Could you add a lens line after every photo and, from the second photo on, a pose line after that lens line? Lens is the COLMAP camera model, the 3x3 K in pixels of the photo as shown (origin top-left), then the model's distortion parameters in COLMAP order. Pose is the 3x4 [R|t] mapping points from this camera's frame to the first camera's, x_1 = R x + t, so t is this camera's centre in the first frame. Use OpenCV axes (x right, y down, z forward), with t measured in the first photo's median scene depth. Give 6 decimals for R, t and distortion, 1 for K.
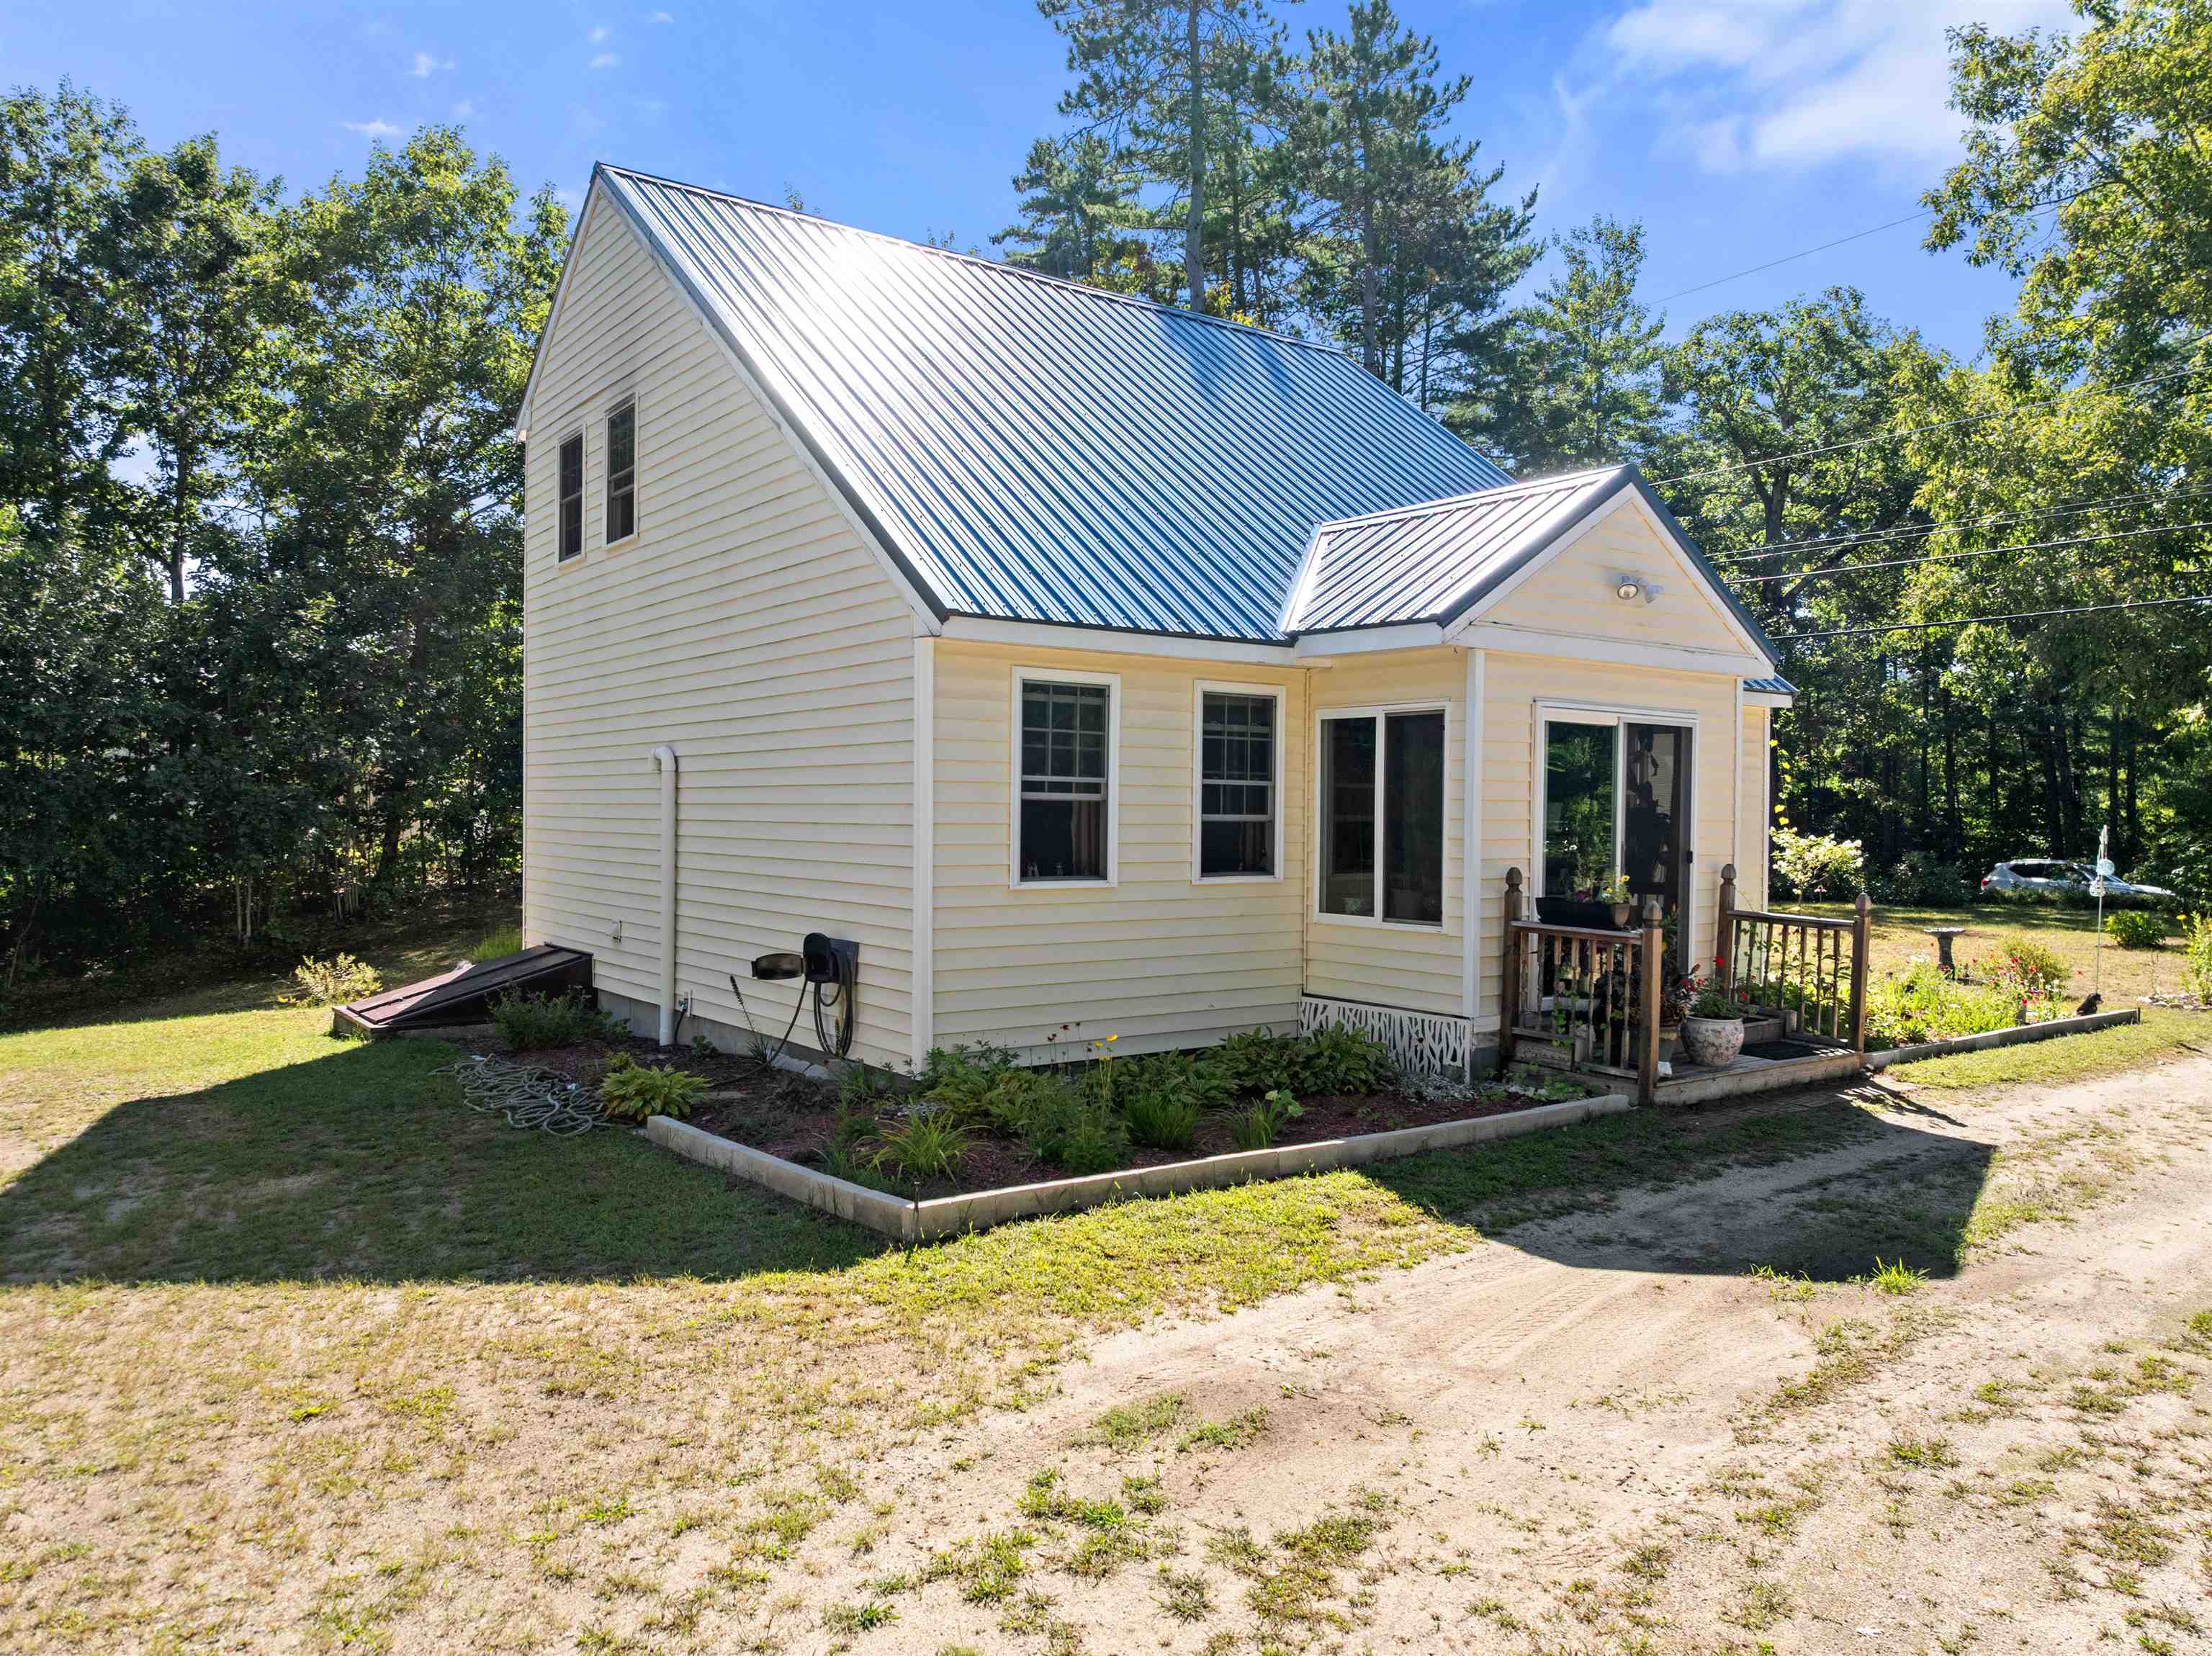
lens RADIAL K [[1559.7, 0, 1096.6], [0, 1559.7, 826.7], [0, 0, 1]] dist [-0.042503, 0.014765]
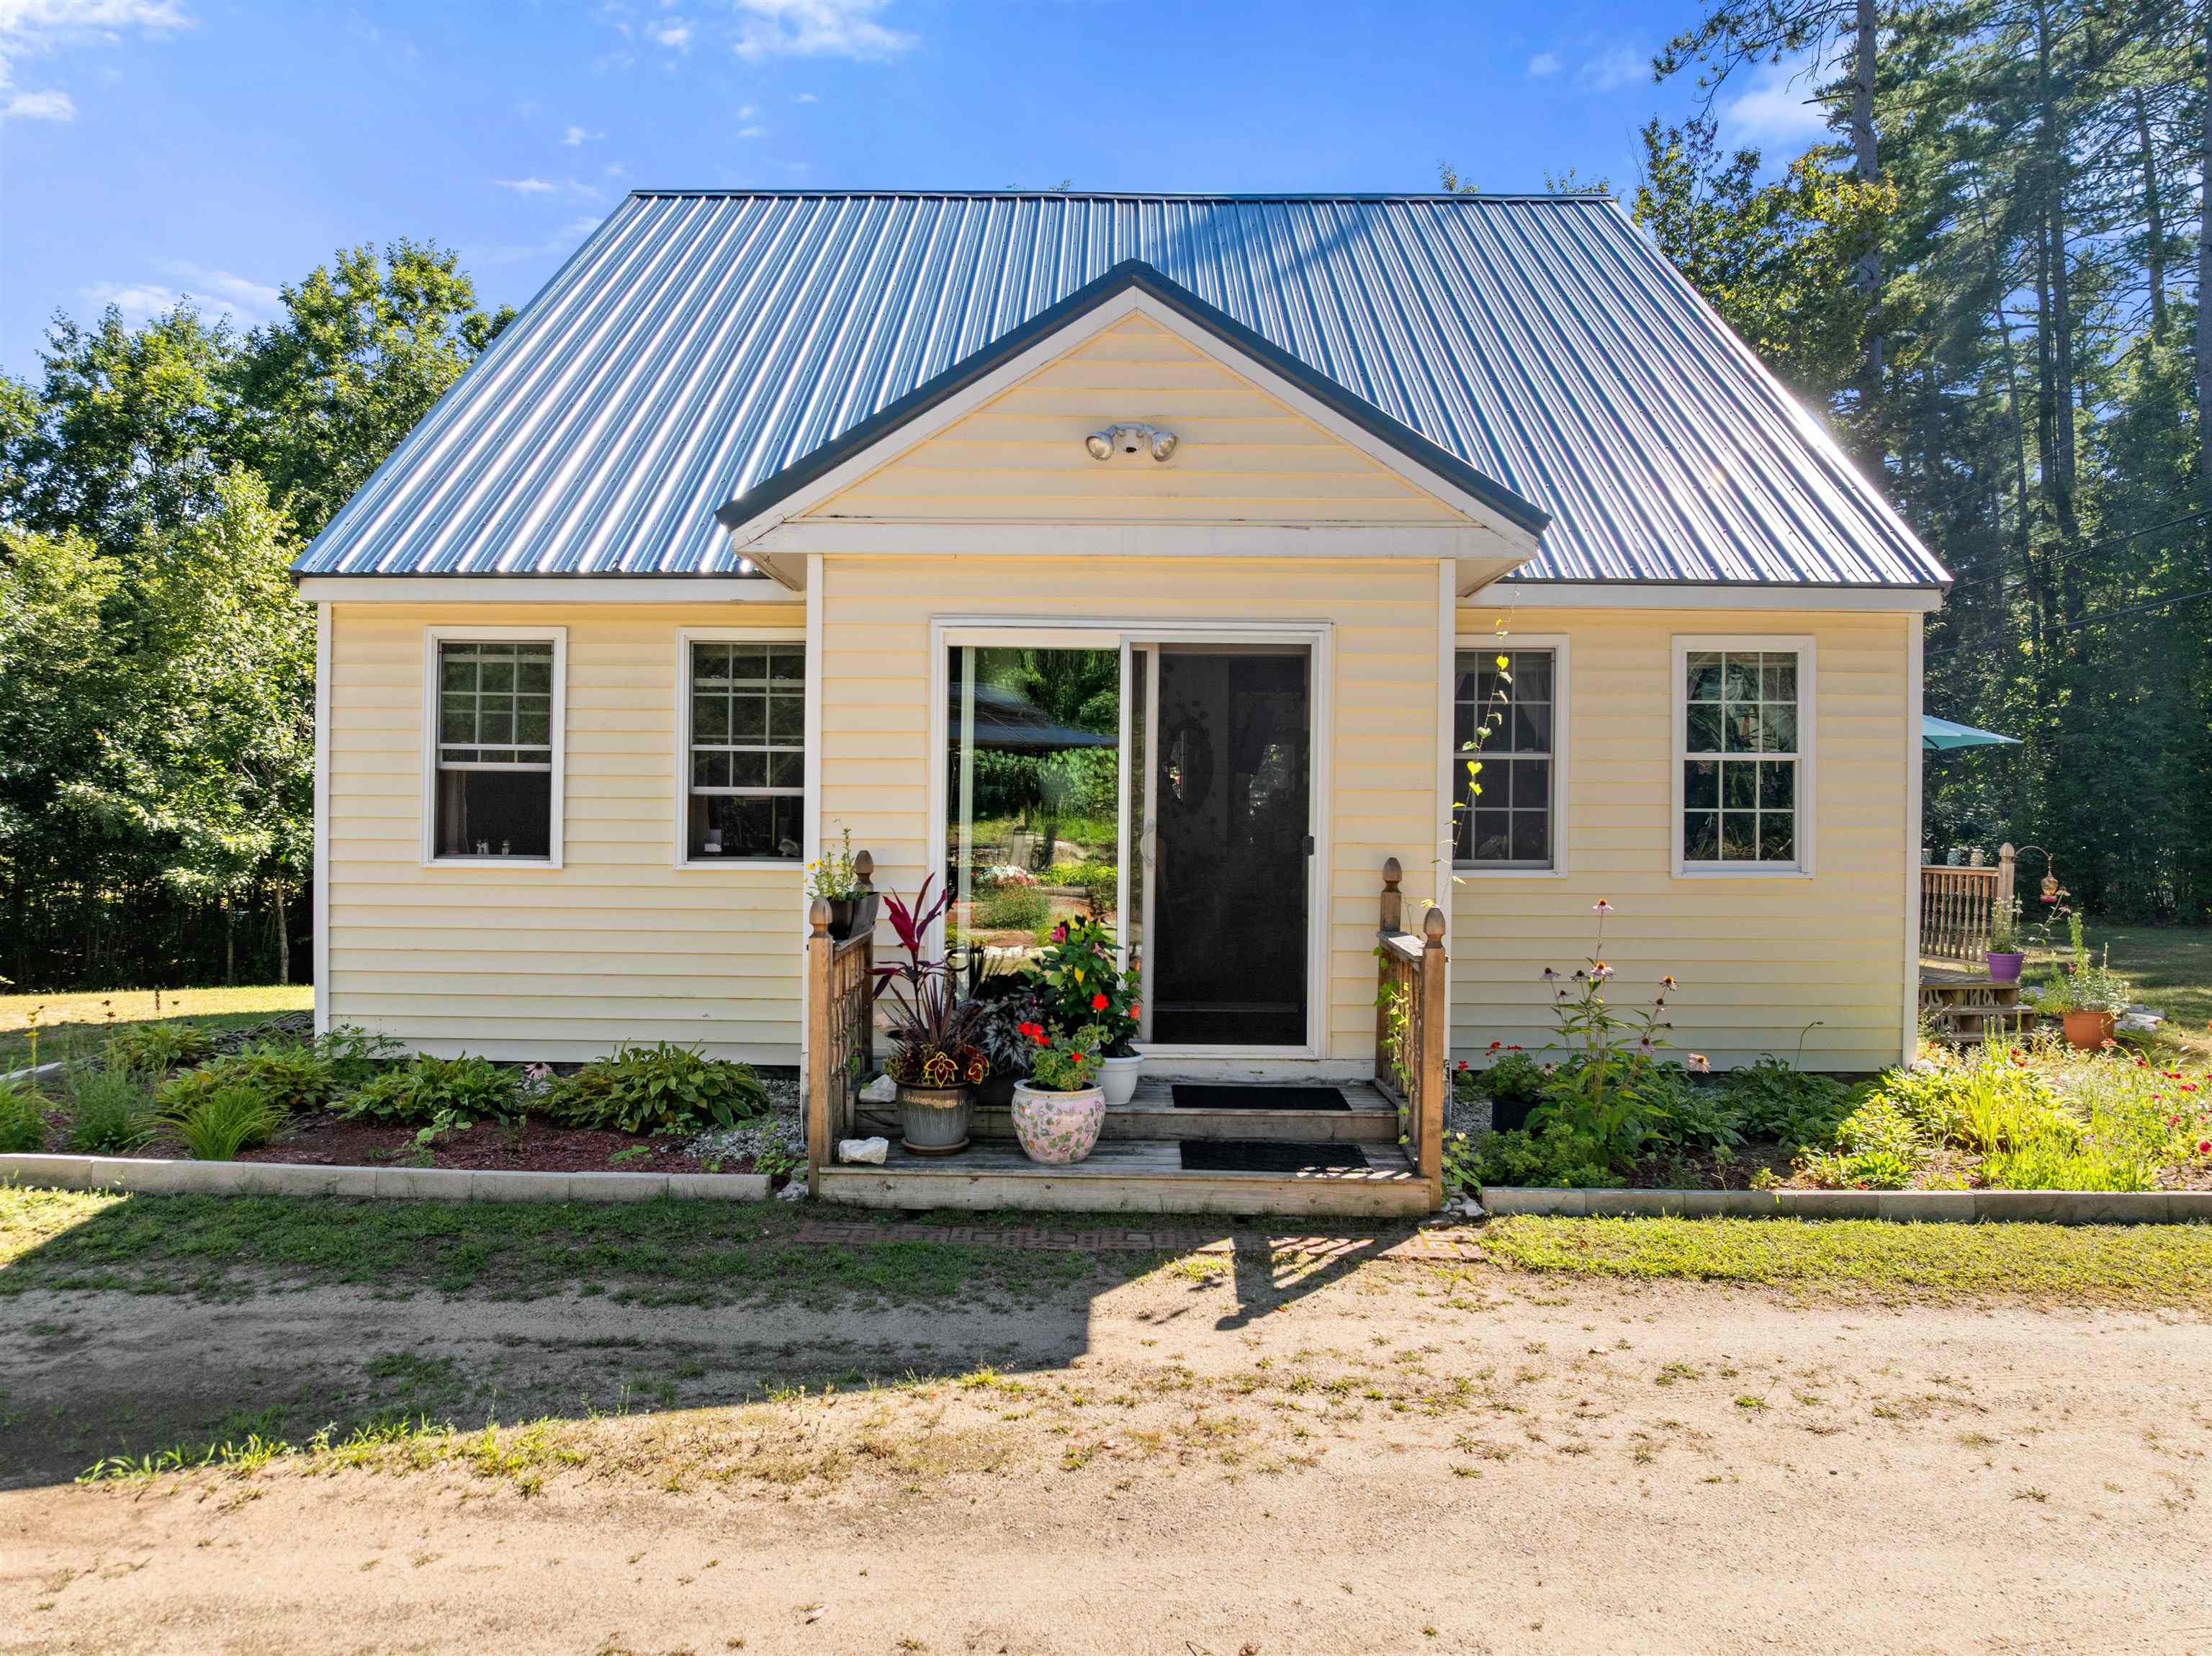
lens RADIAL K [[1559.7, 0, 1097.1], [0, 1559.7, 825.5], [0, 0, 1]] dist [-0.042503, 0.014765]
pose [[0.799288, 0.001683, -0.600946, 0.701727], [-0.007390, 0.999948, -0.007029, 0.016630], [0.600902, 0.010060, 0.799259, 0.429574]]
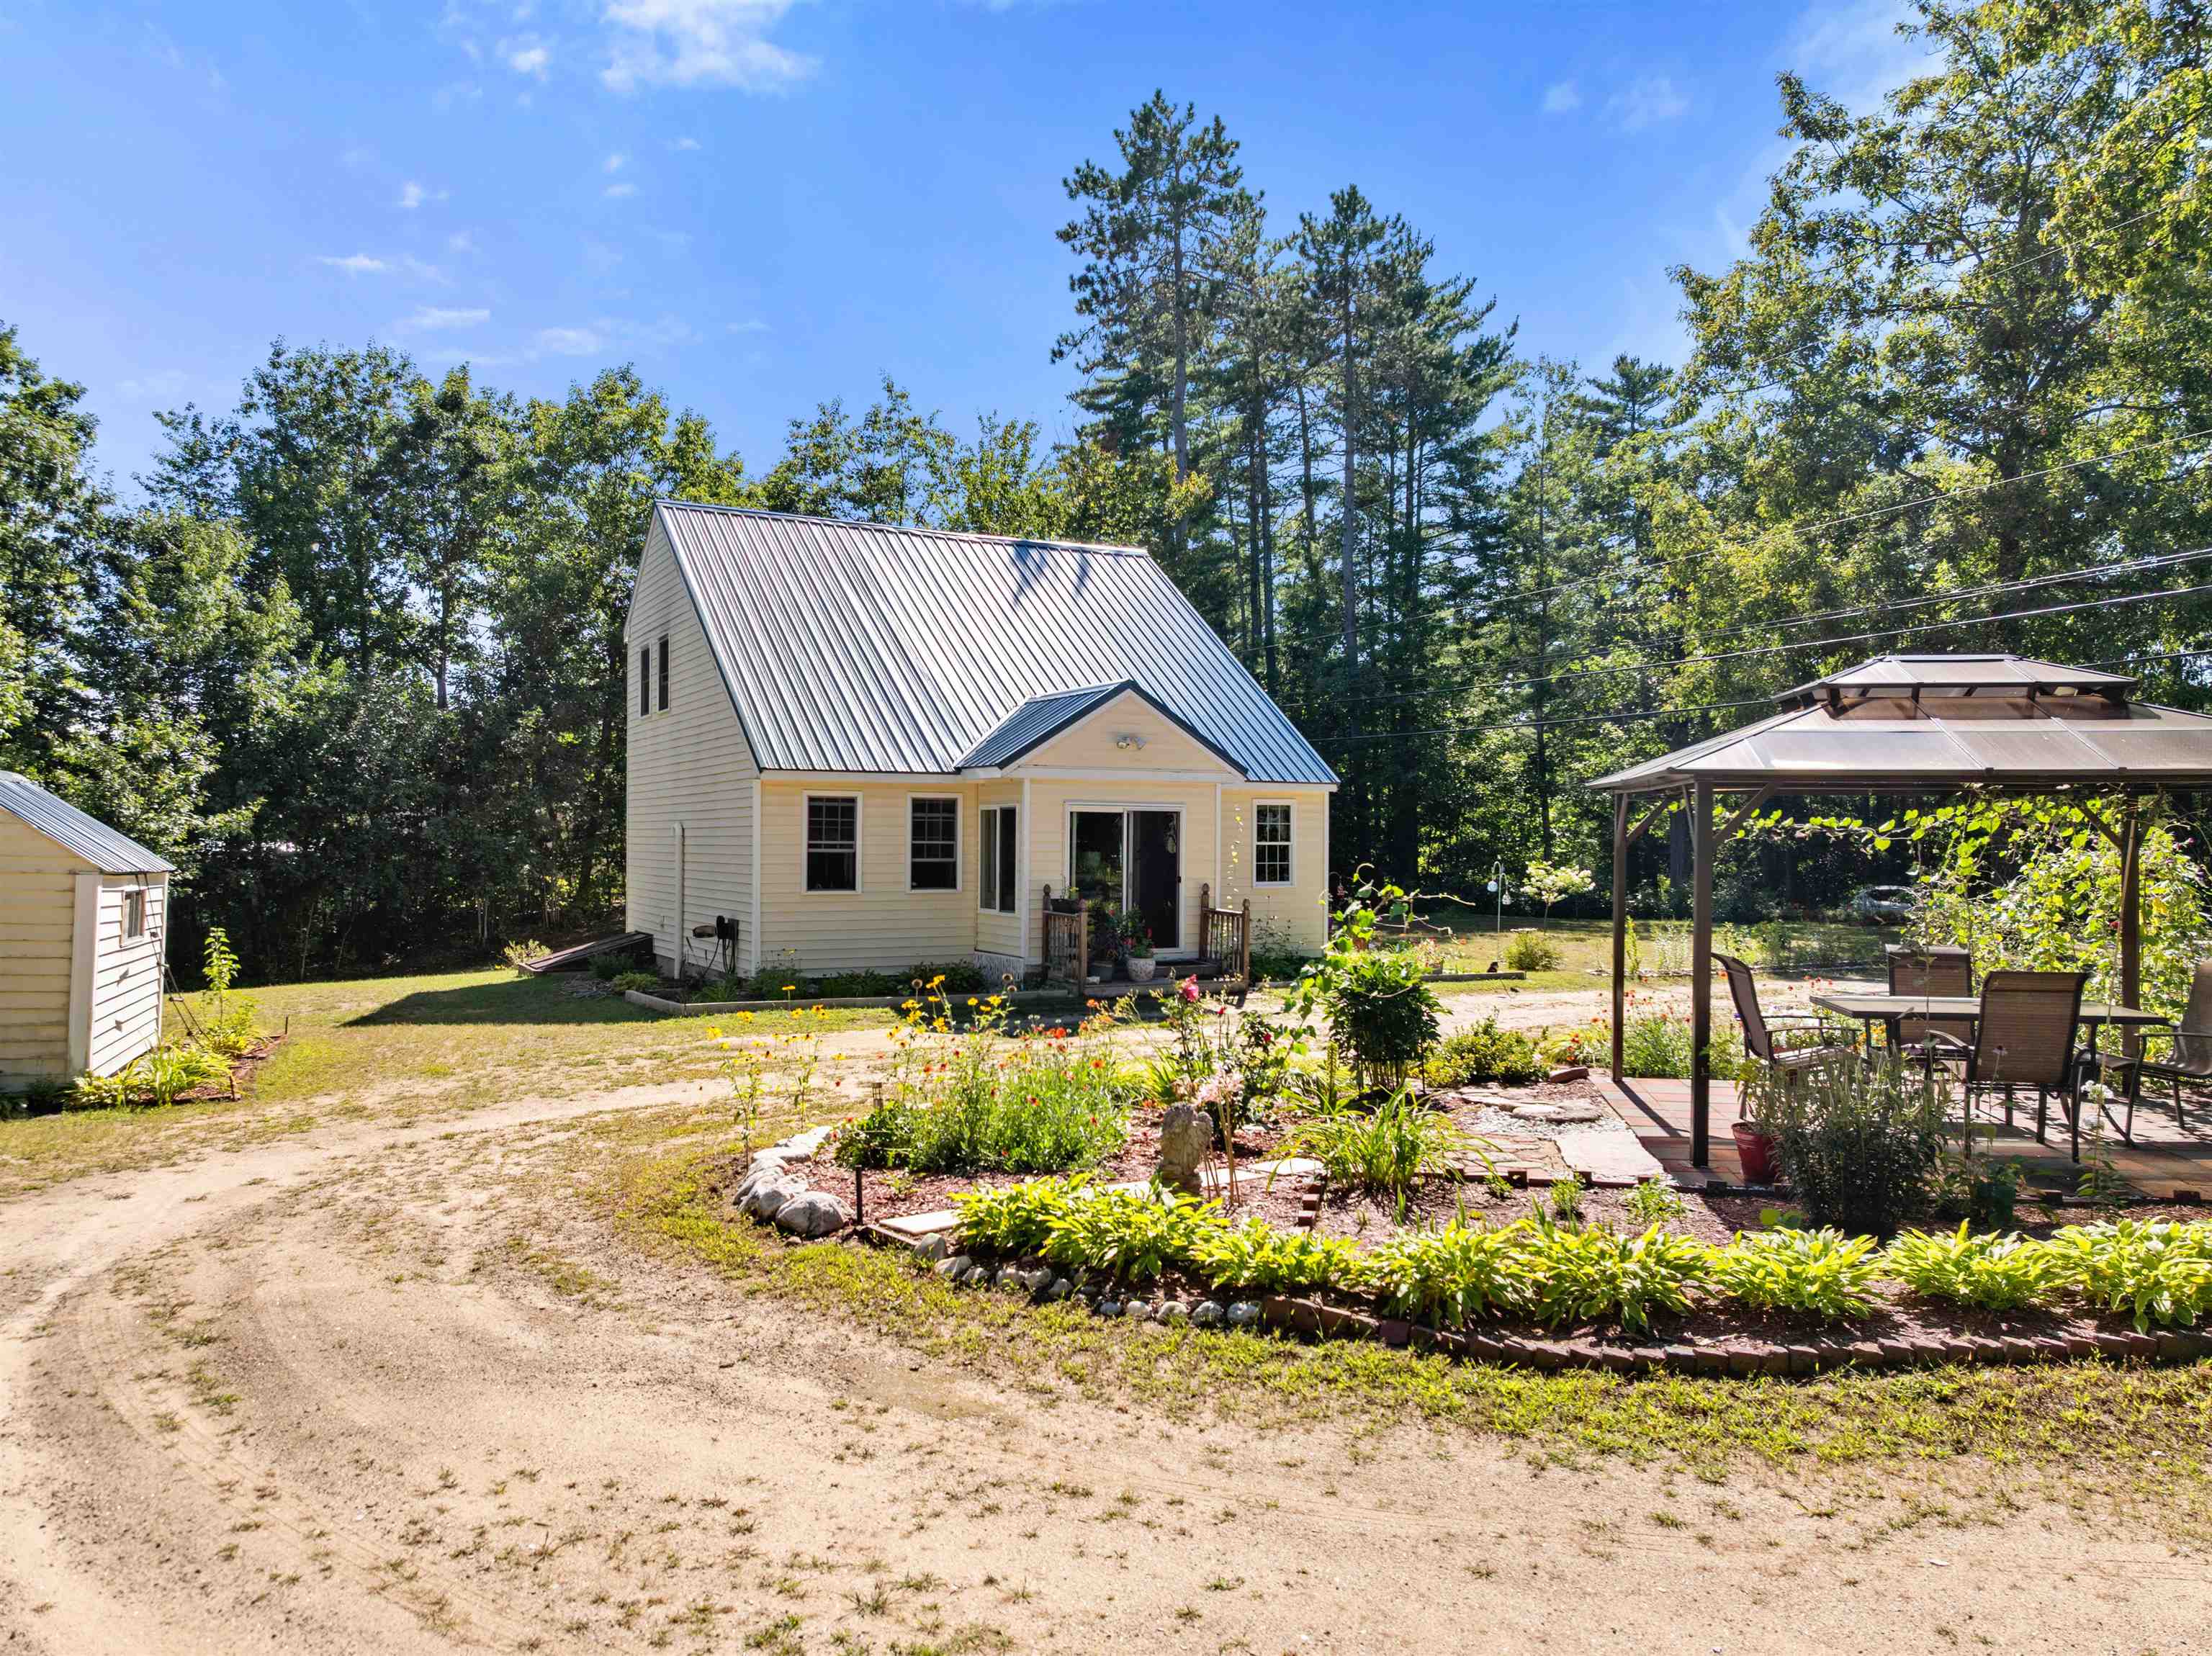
lens RADIAL K [[1559.7, 0, 1100.0], [0, 1559.7, 827.8], [0, 0, 1]] dist [-0.042503, 0.014765]
pose [[0.990373, -0.007043, -0.138245, 0.550782], [0.004276, 0.999785, -0.020298, -0.005269], [0.138358, 0.019511, 0.990190, -0.904046]]
